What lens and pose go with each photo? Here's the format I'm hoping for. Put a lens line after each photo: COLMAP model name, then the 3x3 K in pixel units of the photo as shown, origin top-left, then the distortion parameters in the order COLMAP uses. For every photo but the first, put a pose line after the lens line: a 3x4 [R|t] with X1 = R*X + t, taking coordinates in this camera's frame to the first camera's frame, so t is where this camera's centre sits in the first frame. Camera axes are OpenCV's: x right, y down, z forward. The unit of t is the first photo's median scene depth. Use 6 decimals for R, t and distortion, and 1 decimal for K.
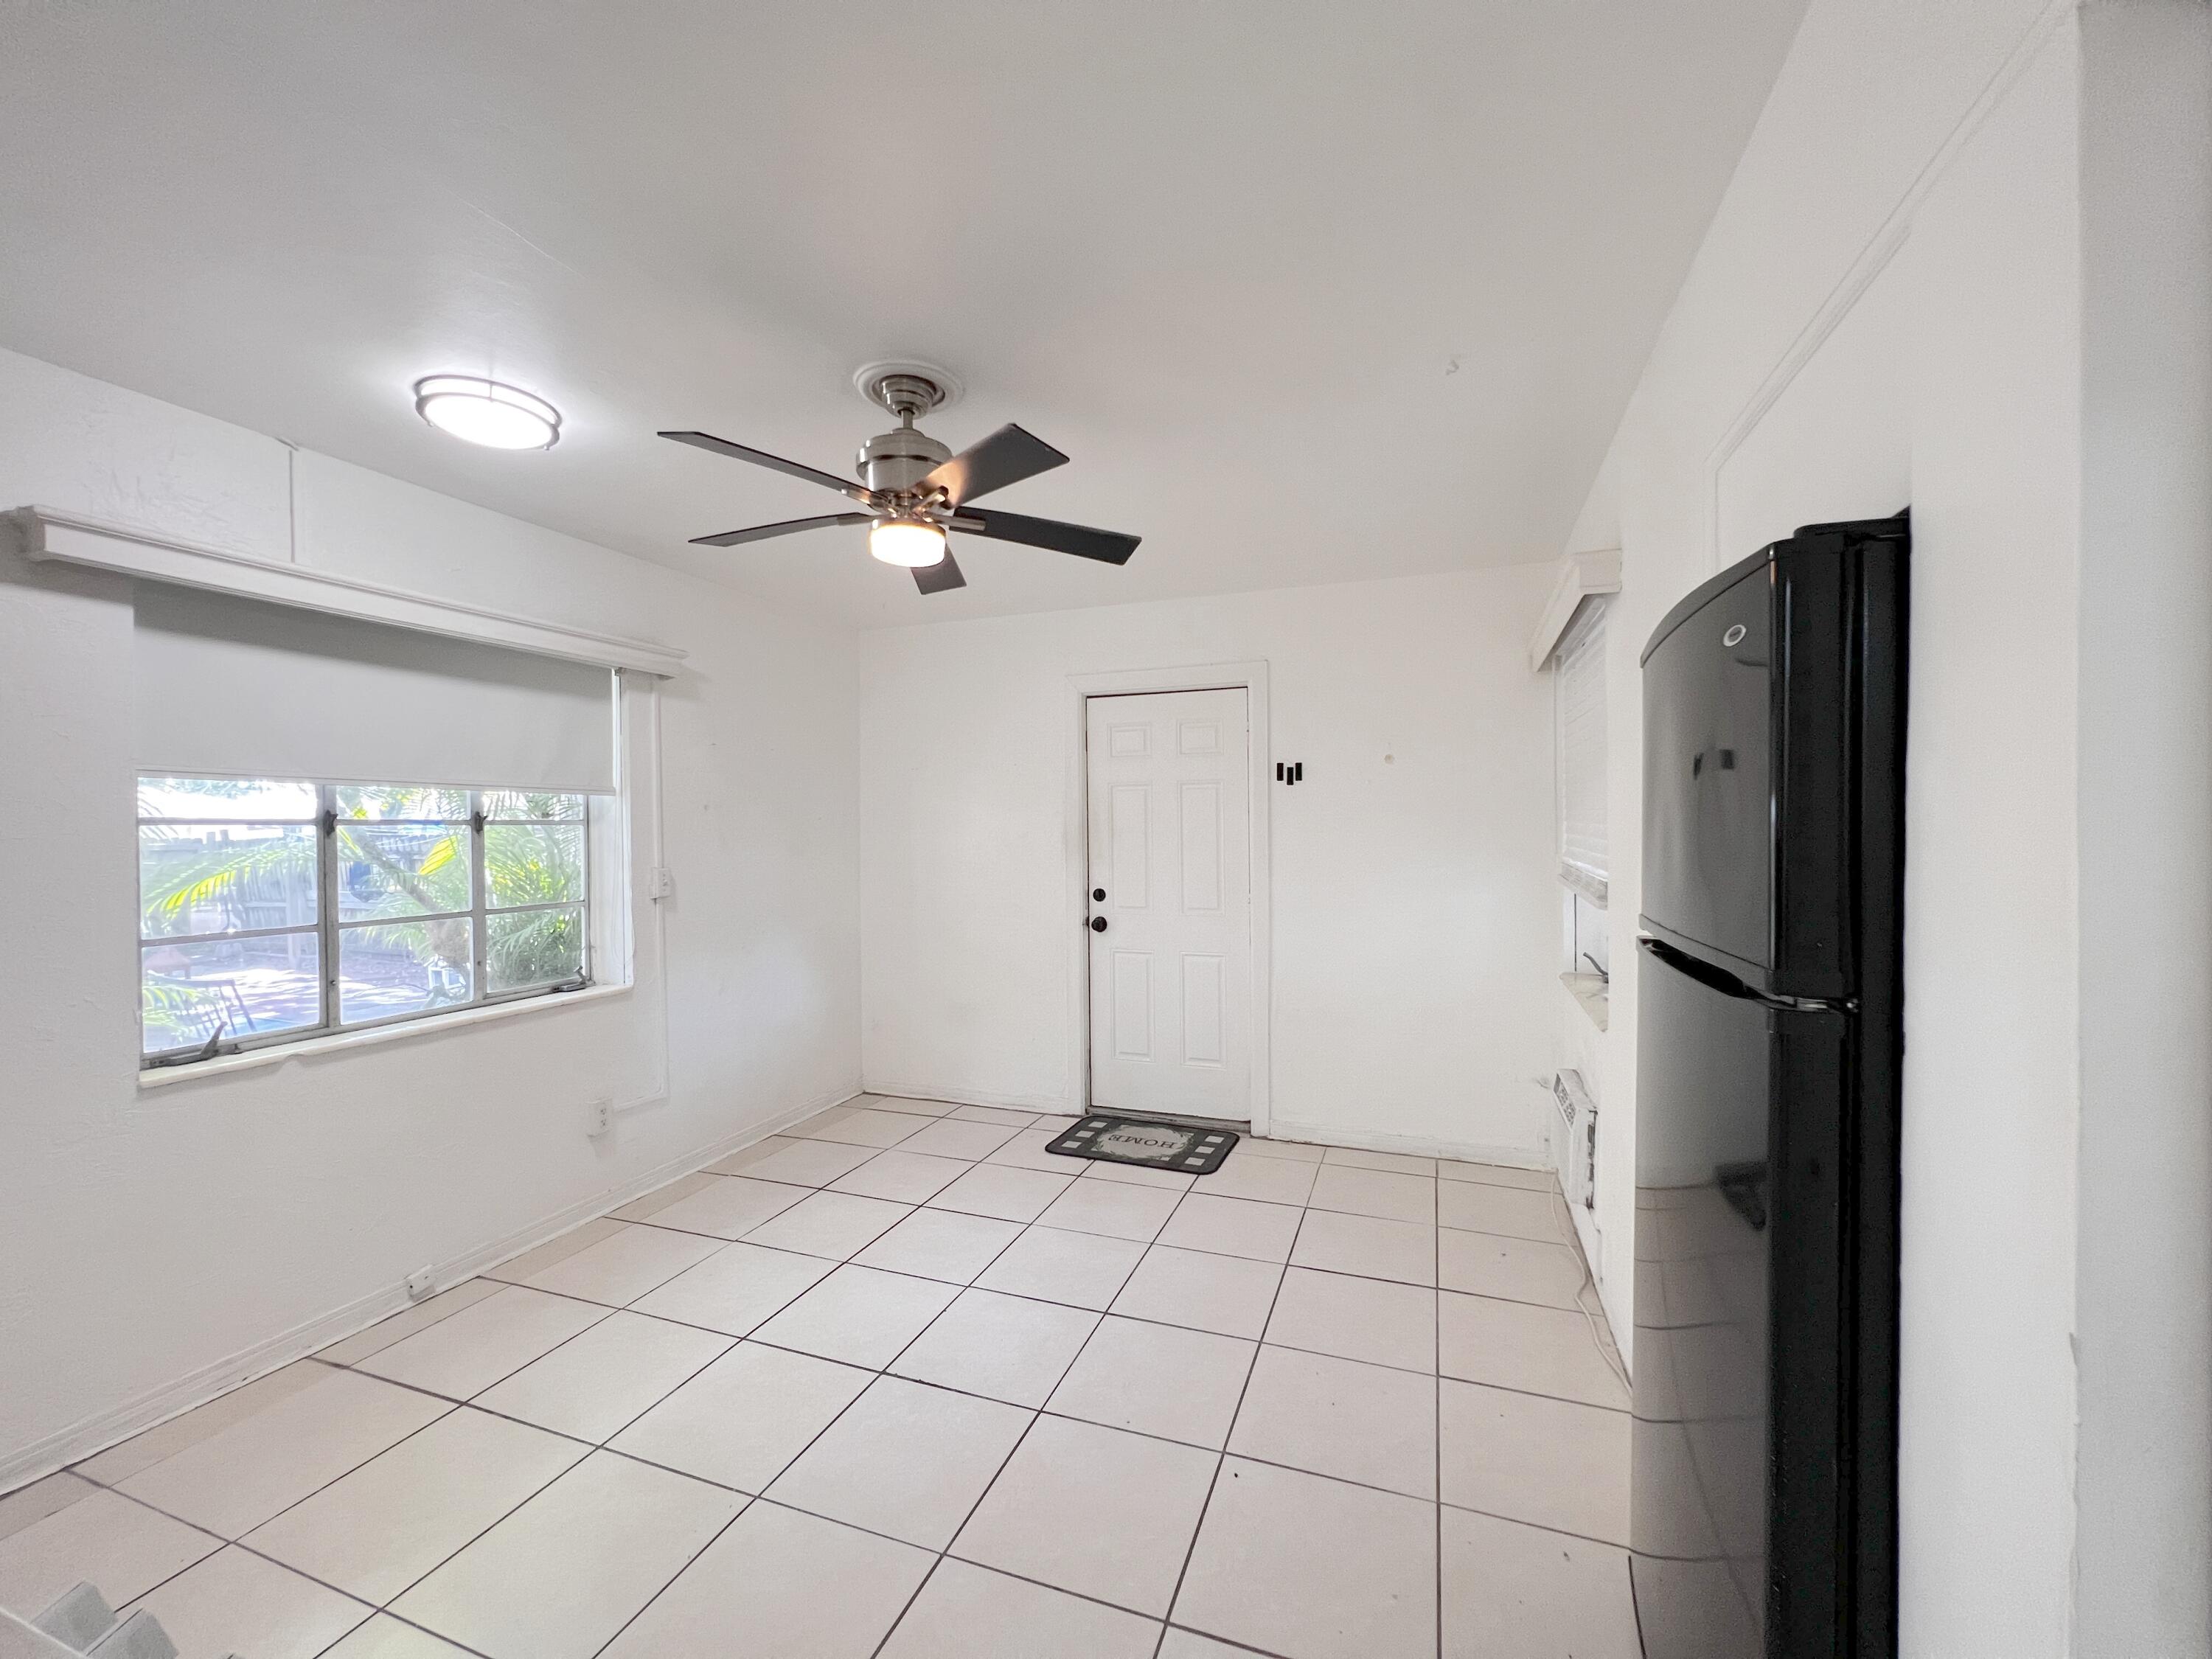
lens RADIAL K [[891.1, 0, 1108.7], [0, 891.1, 837.1], [0, 0, 1]] dist [-0.002483, 0.000760]
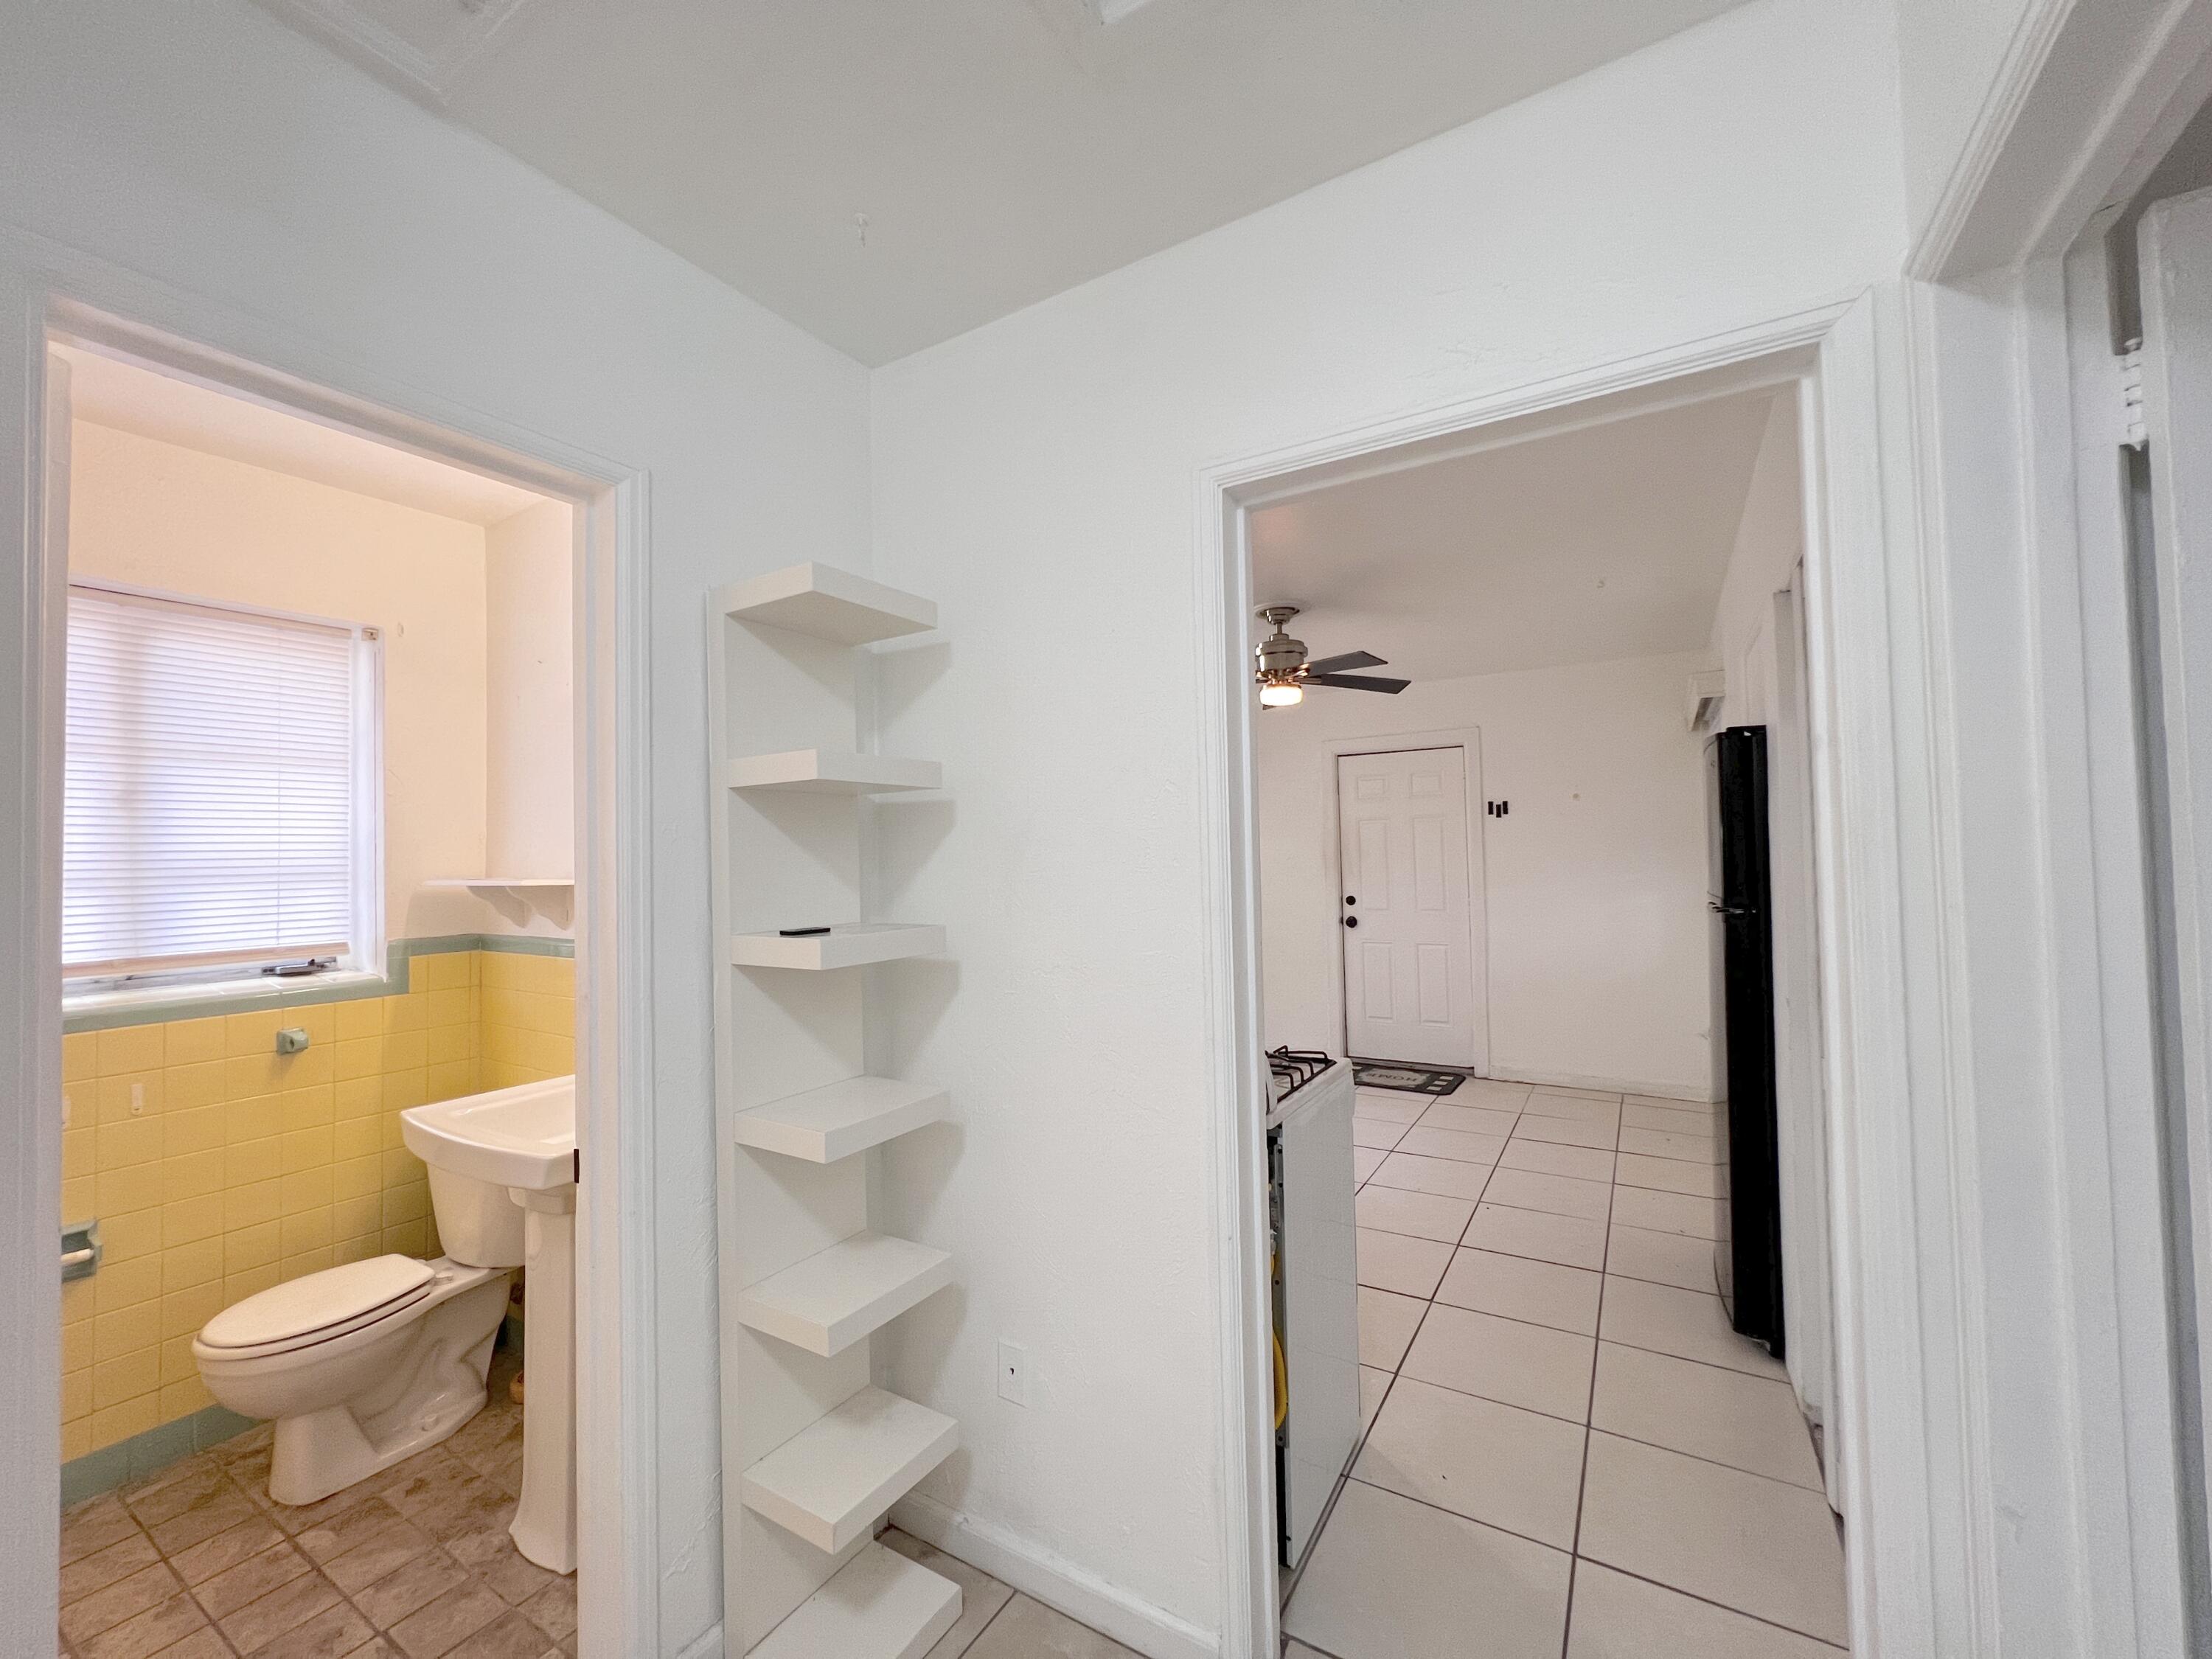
lens RADIAL K [[891.1, 0, 1108.7], [0, 891.1, 837.1], [0, 0, 1]] dist [-0.002483, 0.000760]
pose [[0.980912, -0.018019, -0.193614, -0.119253], [0.011953, 0.999402, -0.032450, 0.008586], [0.194083, 0.029516, 0.980541, -0.453555]]
